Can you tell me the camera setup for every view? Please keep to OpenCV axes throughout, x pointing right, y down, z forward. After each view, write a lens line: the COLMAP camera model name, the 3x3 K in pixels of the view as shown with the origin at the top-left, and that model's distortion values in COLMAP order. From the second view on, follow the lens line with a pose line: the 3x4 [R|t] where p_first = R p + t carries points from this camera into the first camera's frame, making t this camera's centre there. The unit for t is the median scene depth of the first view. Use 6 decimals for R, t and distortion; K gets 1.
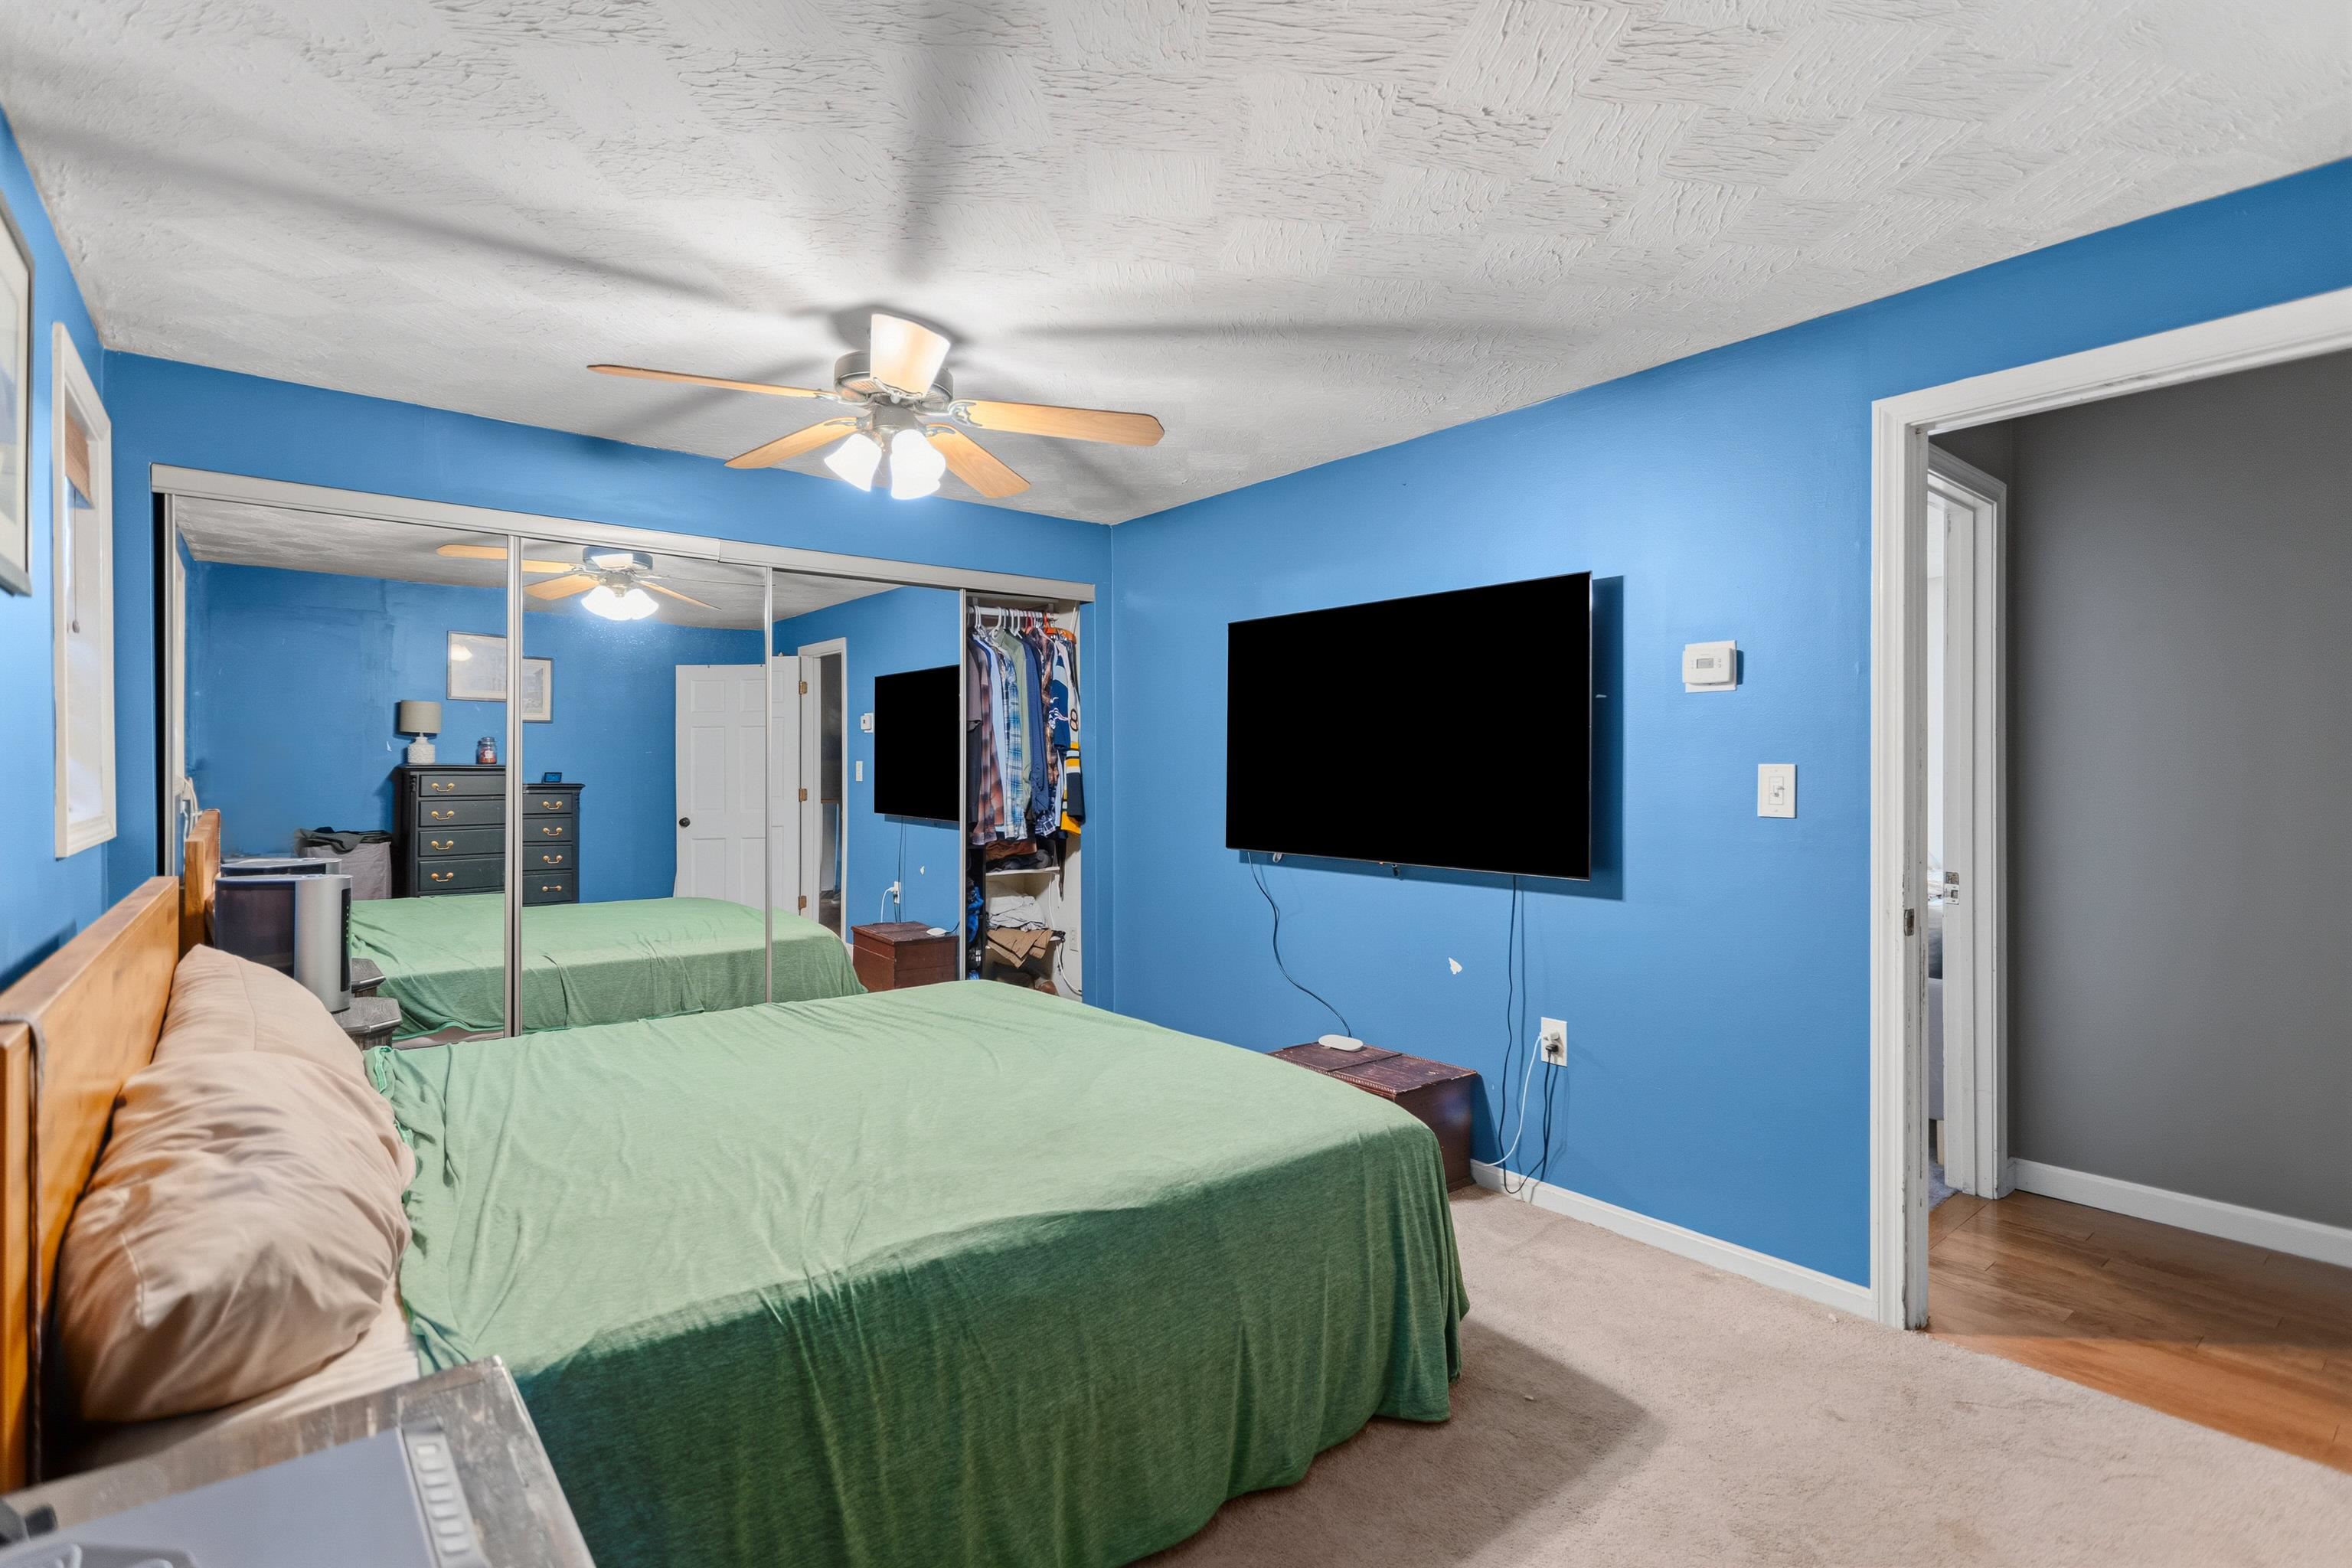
lens RADIAL K [[1108.8, 0, 1194.7], [0, 1108.8, 780.4], [0, 0, 1]] dist [0.001269, 0.000776]
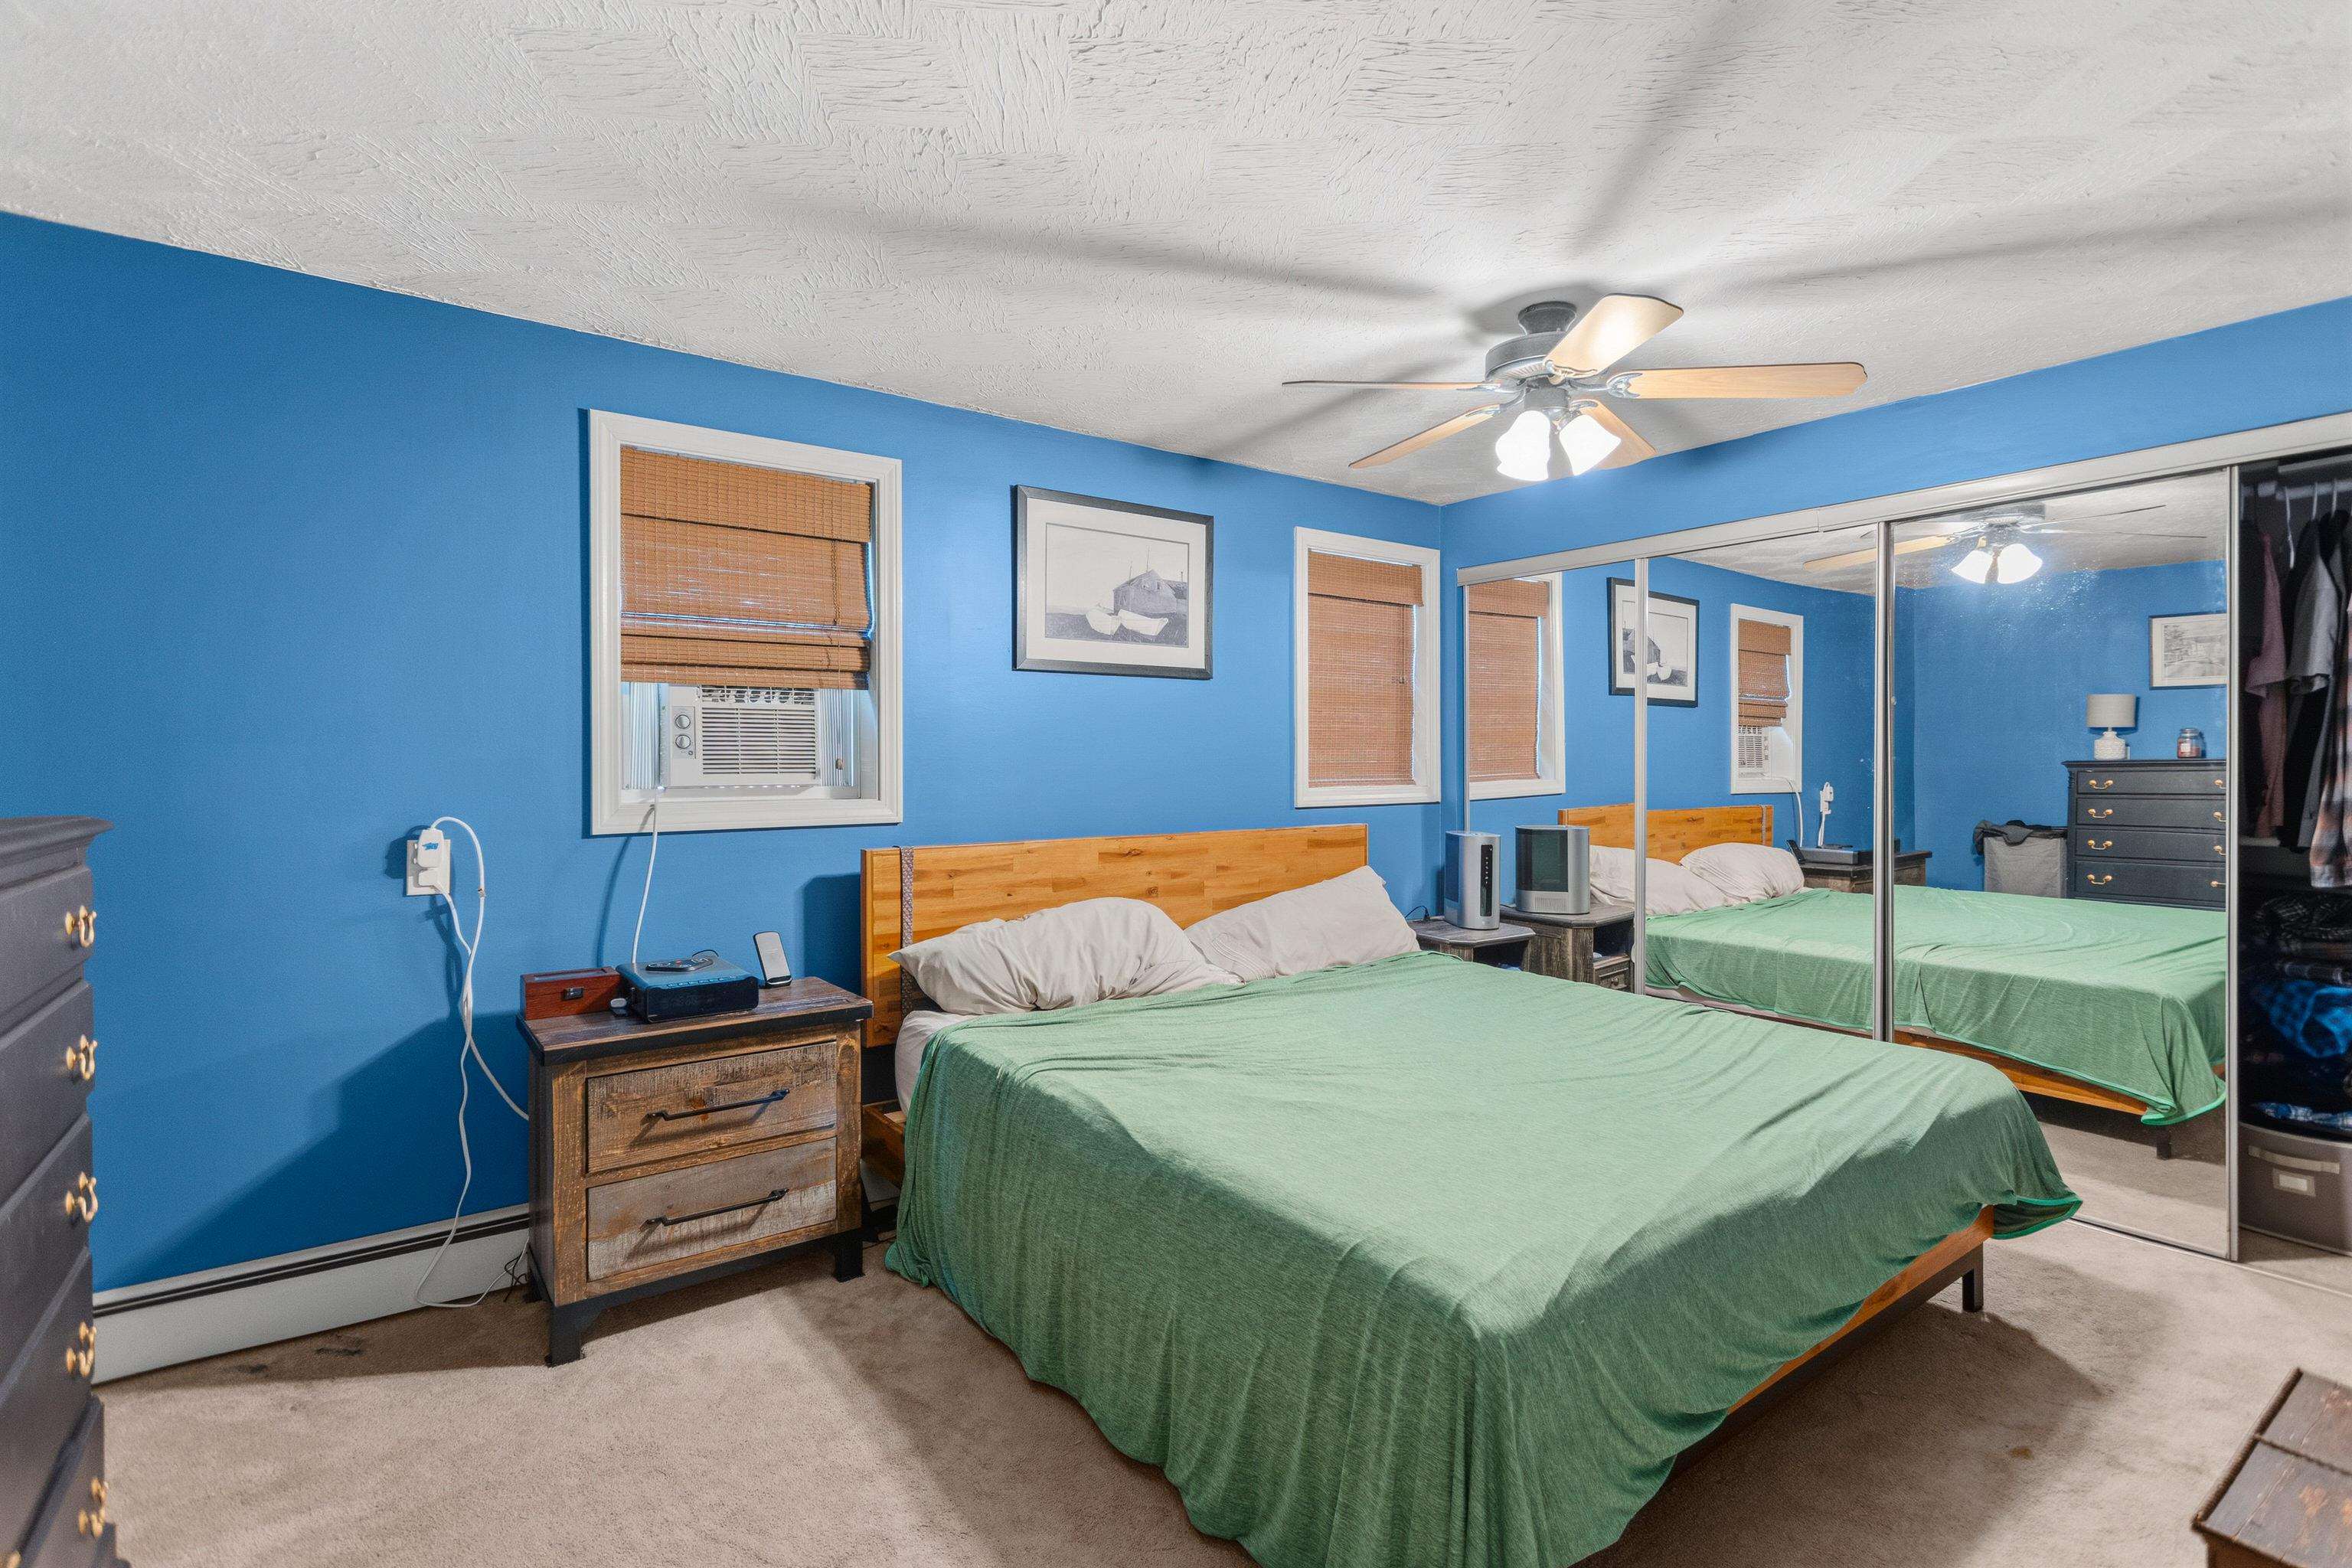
lens RADIAL K [[1108.8, 0, 1195.7], [0, 1108.8, 771.2], [0, 0, 1]] dist [0.001269, 0.000776]
pose [[-0.042698, -0.000032, -0.999088, 0.510381], [-0.009686, 0.999953, 0.000382, 0.002286], [0.999041, 0.009694, -0.042696, 0.527440]]
